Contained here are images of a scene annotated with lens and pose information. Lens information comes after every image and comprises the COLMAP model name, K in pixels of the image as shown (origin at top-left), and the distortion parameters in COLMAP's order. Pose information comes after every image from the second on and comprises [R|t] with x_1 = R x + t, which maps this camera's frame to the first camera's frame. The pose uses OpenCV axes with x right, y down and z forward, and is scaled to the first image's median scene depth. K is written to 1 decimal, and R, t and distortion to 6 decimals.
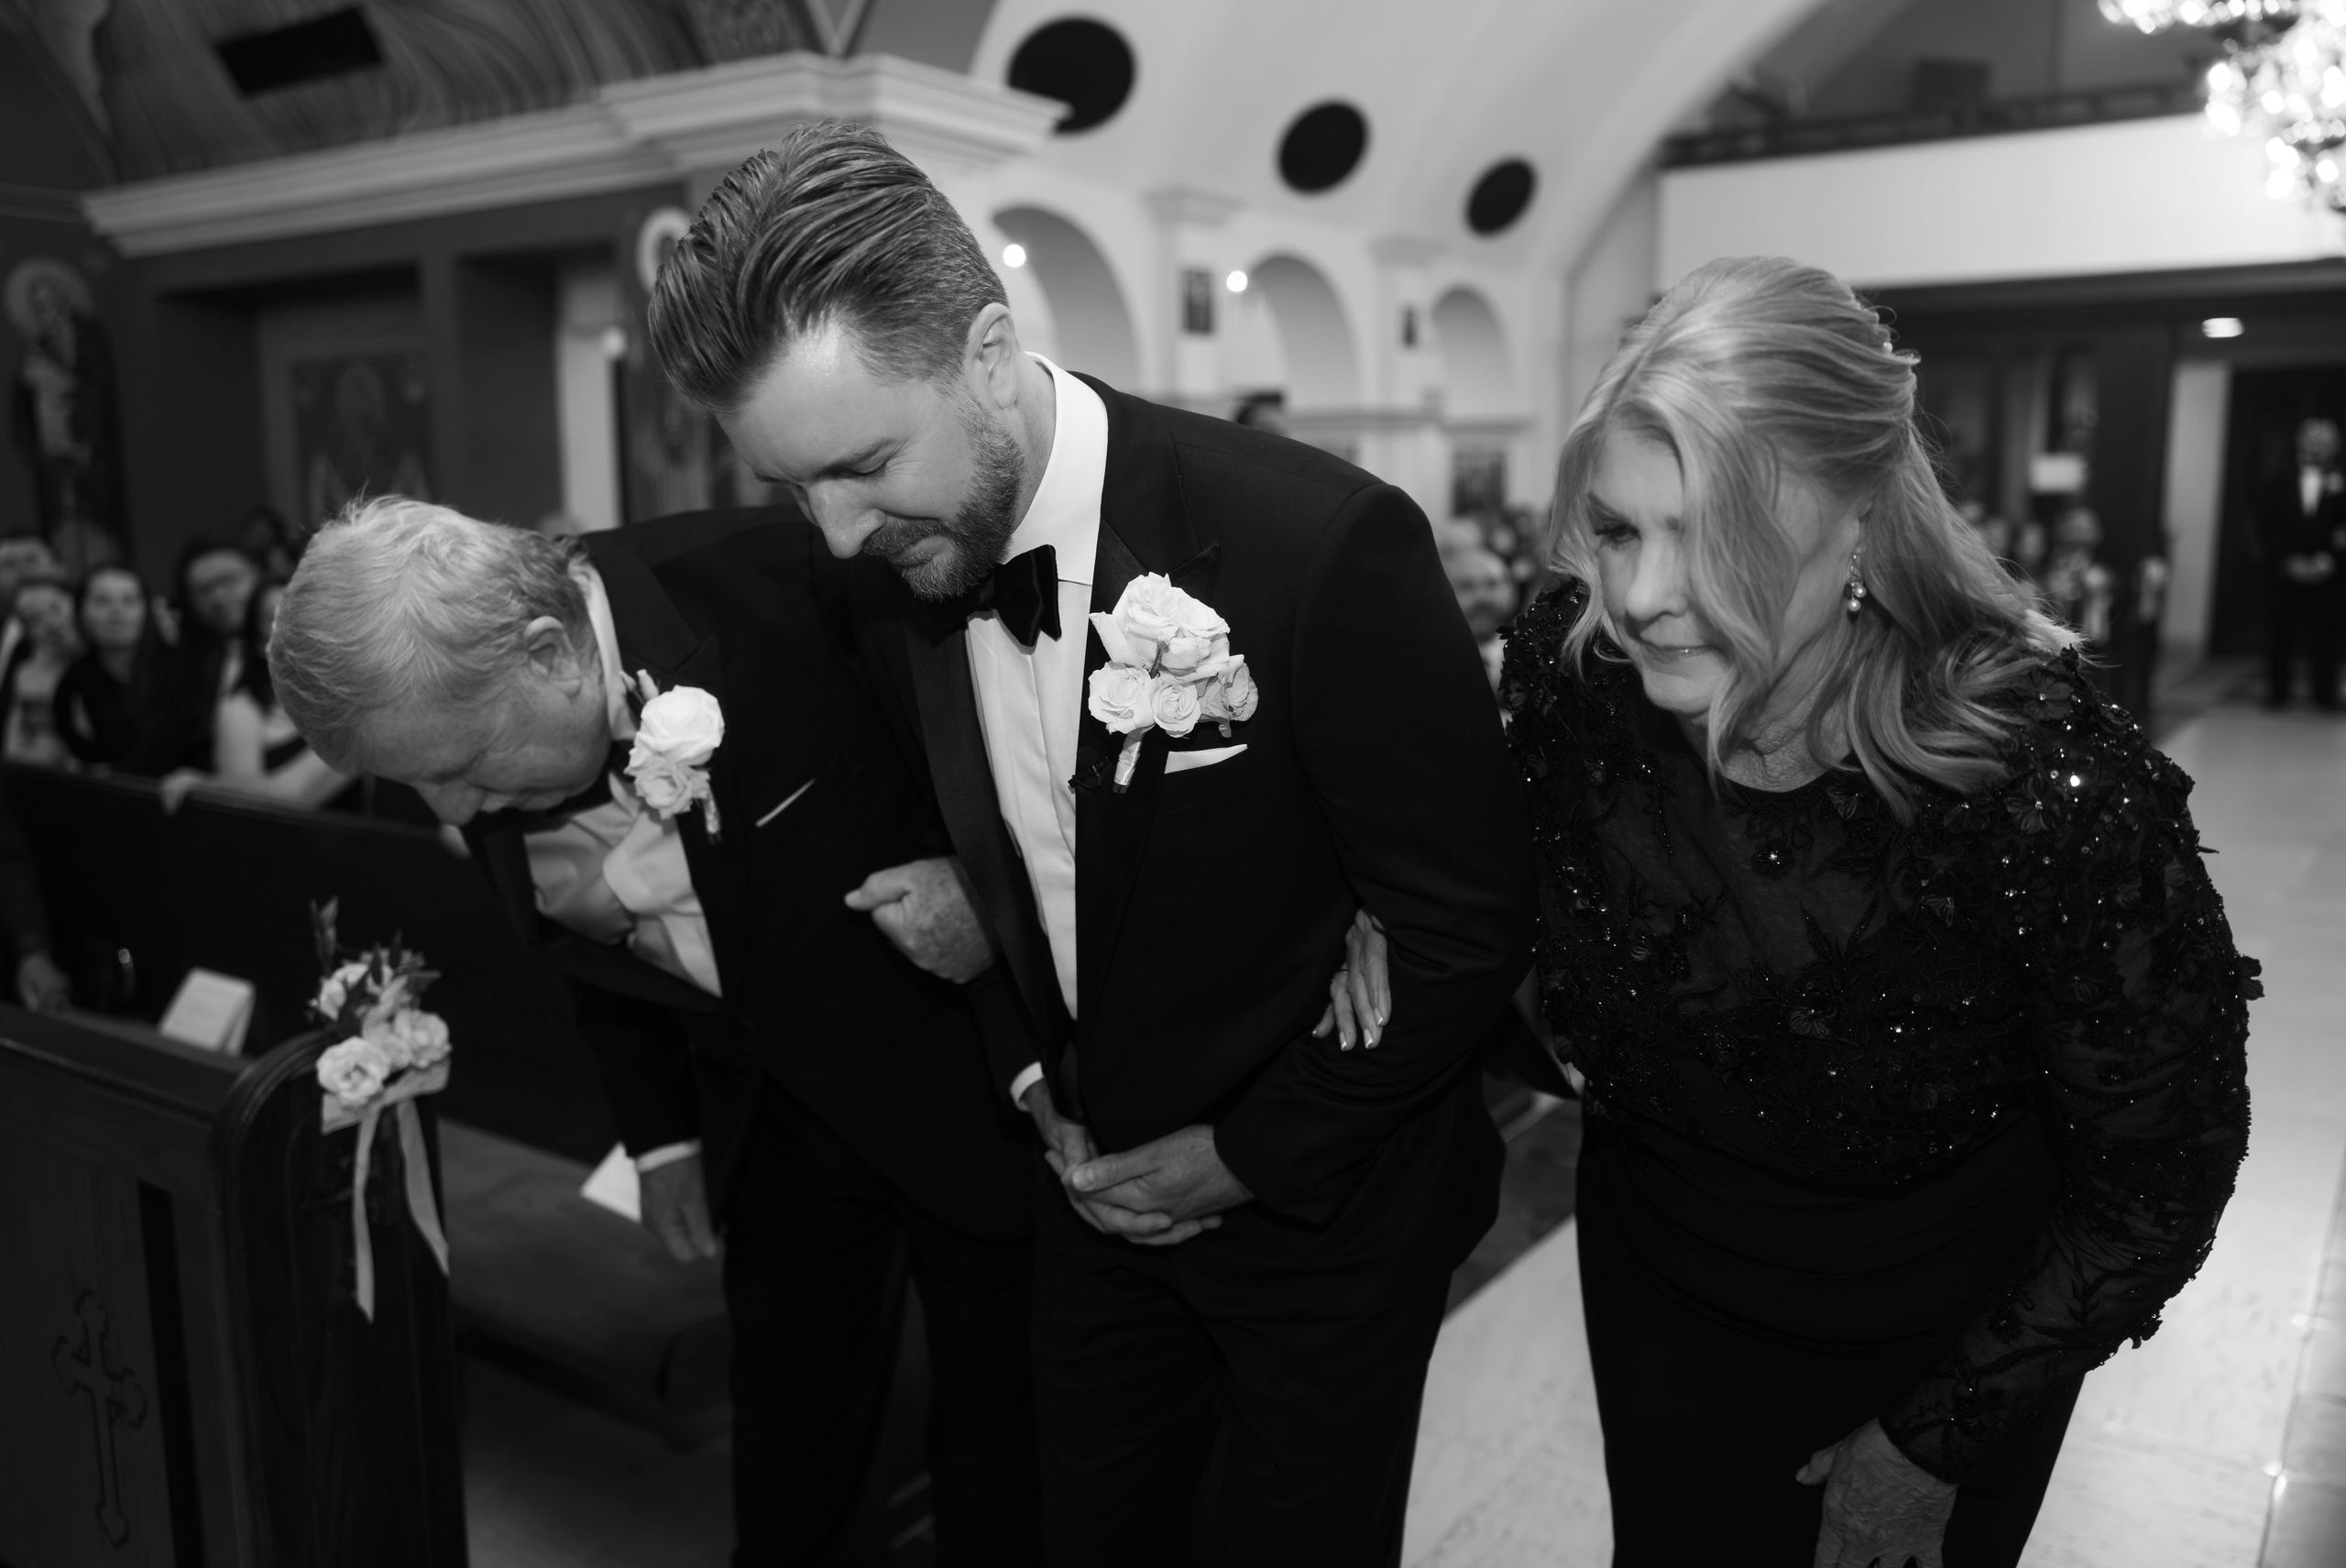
lens RADIAL K [[1886.5, 0, 1167.8], [0, 1886.5, 775.0], [0, 0, 1]] dist [0.004542, -0.001315]
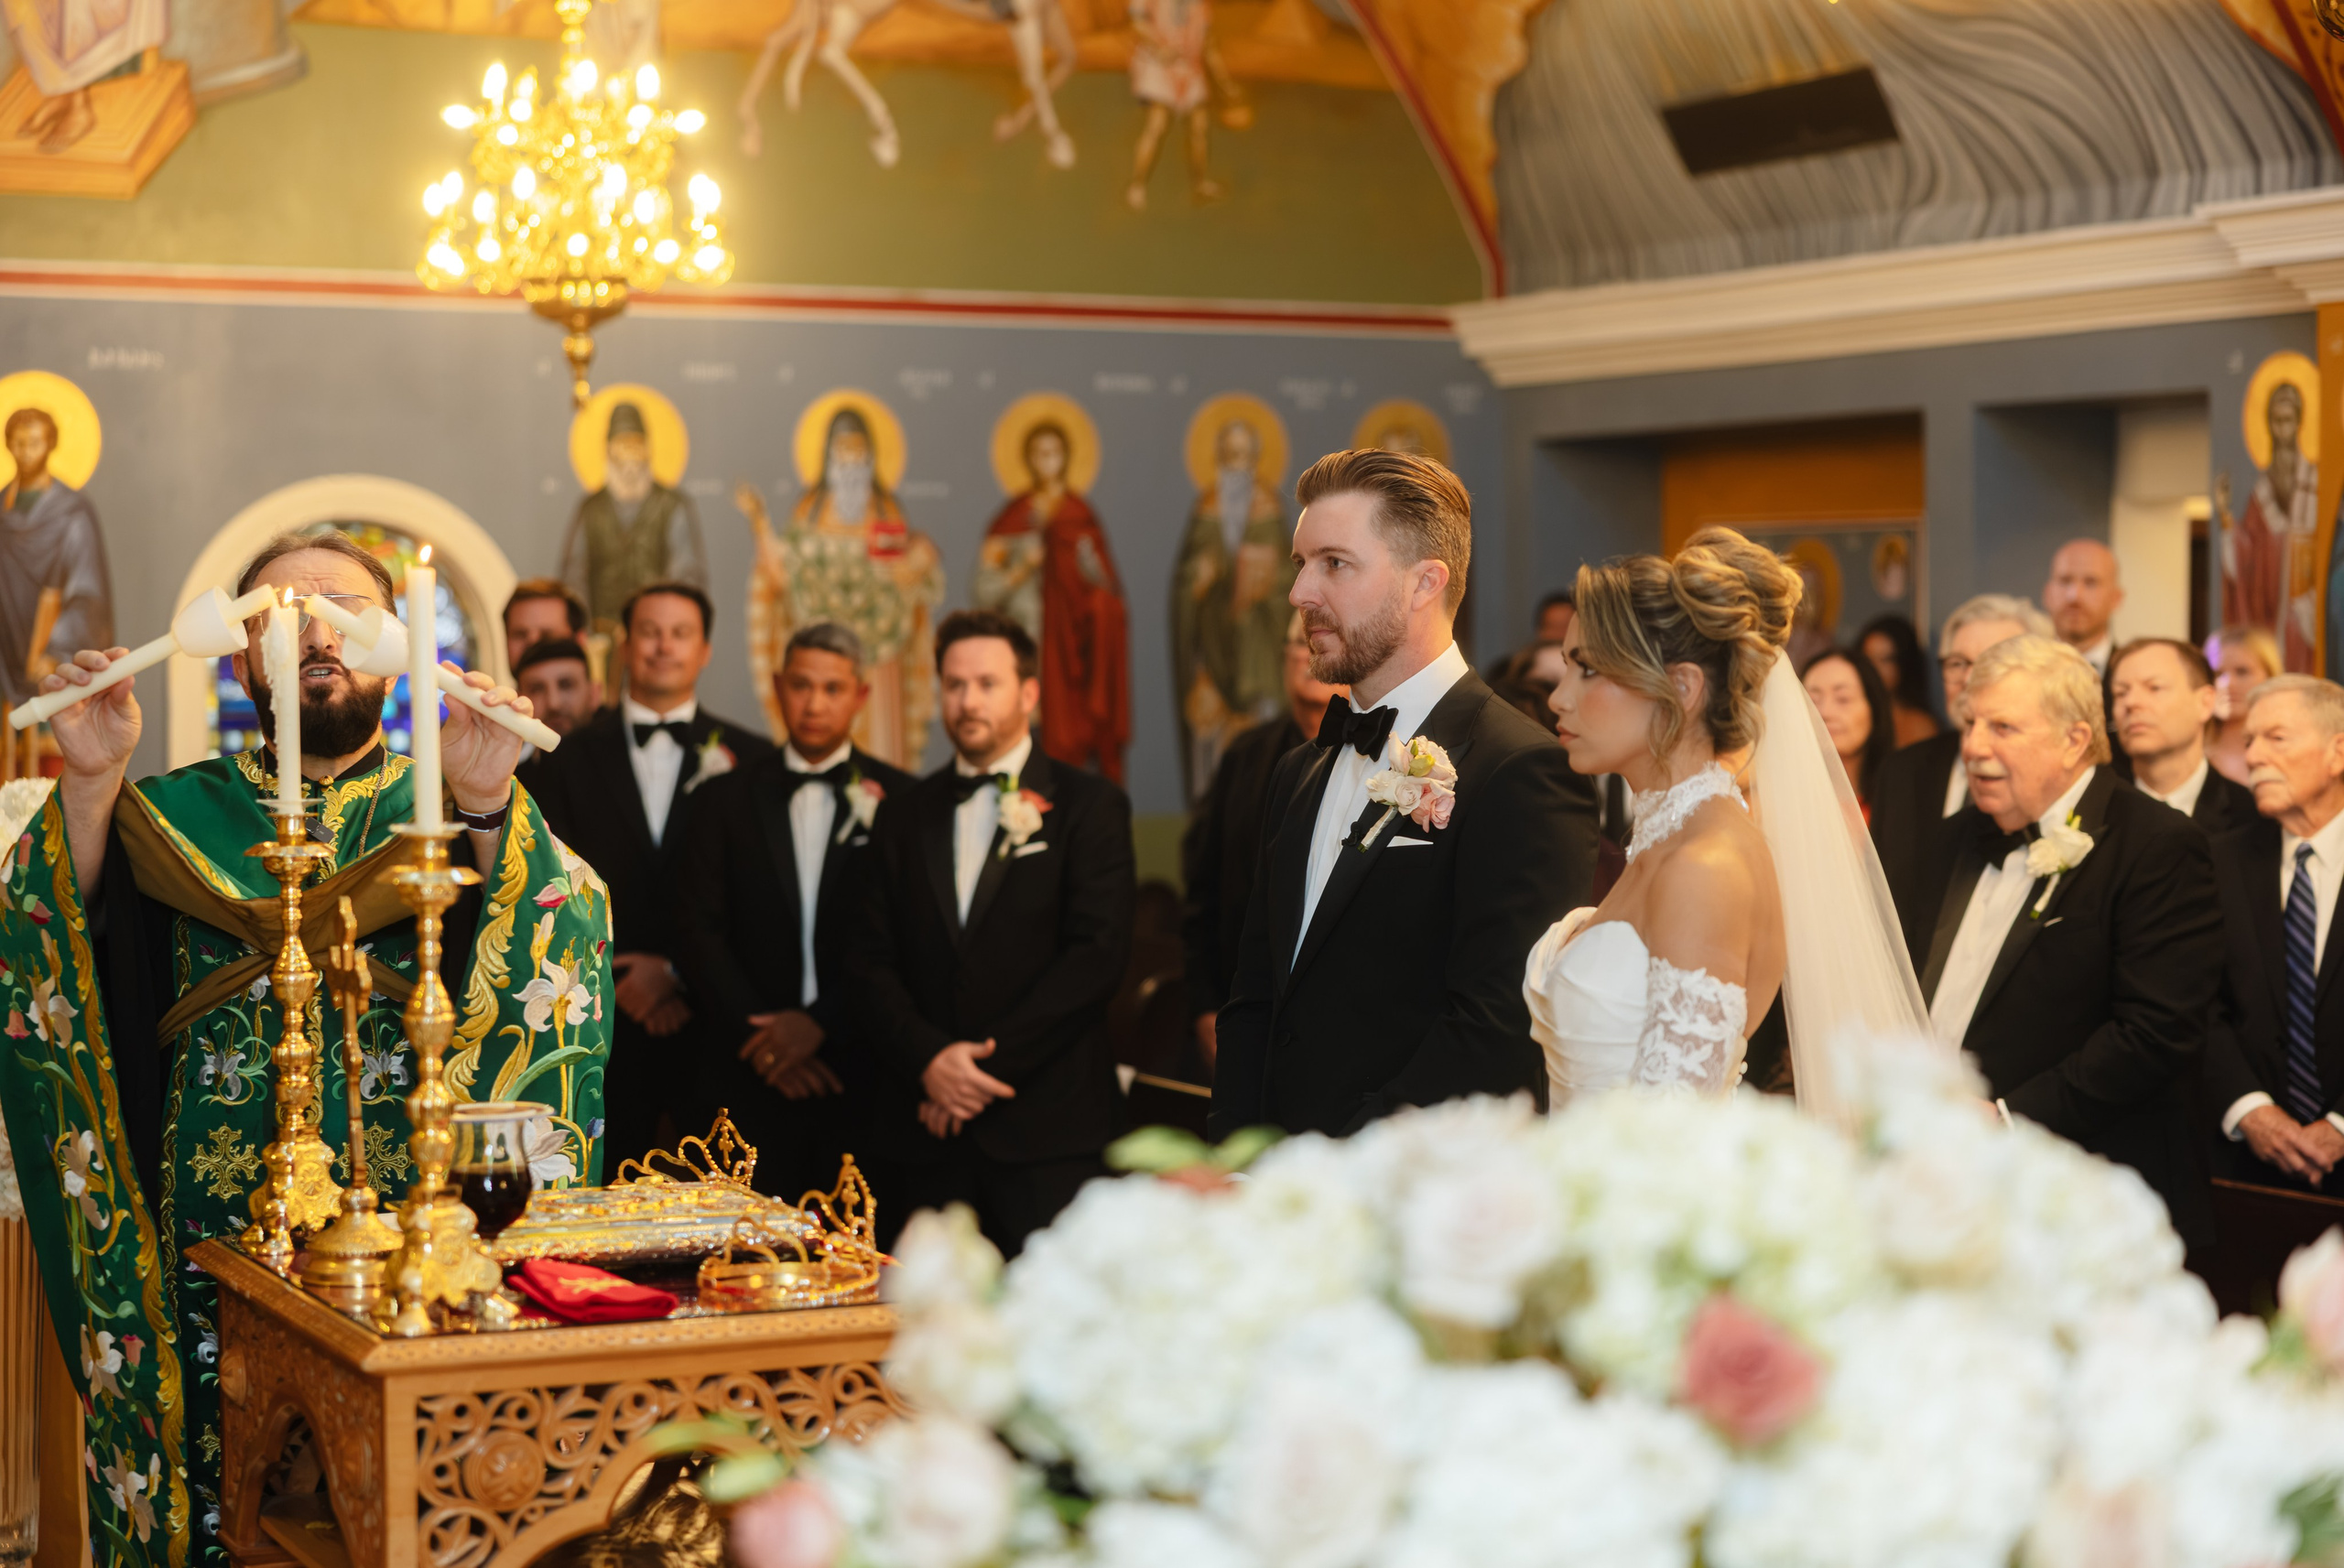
lens RADIAL K [[4309.7, 0, 1172.0], [0, 4309.7, 784.0], [0, 0, 1]] dist [-0.004014, -0.377171]
pose [[0.874165, 0.023666, -0.485052, 0.105367], [-0.078135, 0.992653, -0.092382, 0.021602], [0.479302, 0.118657, 0.869592, -0.398777]]
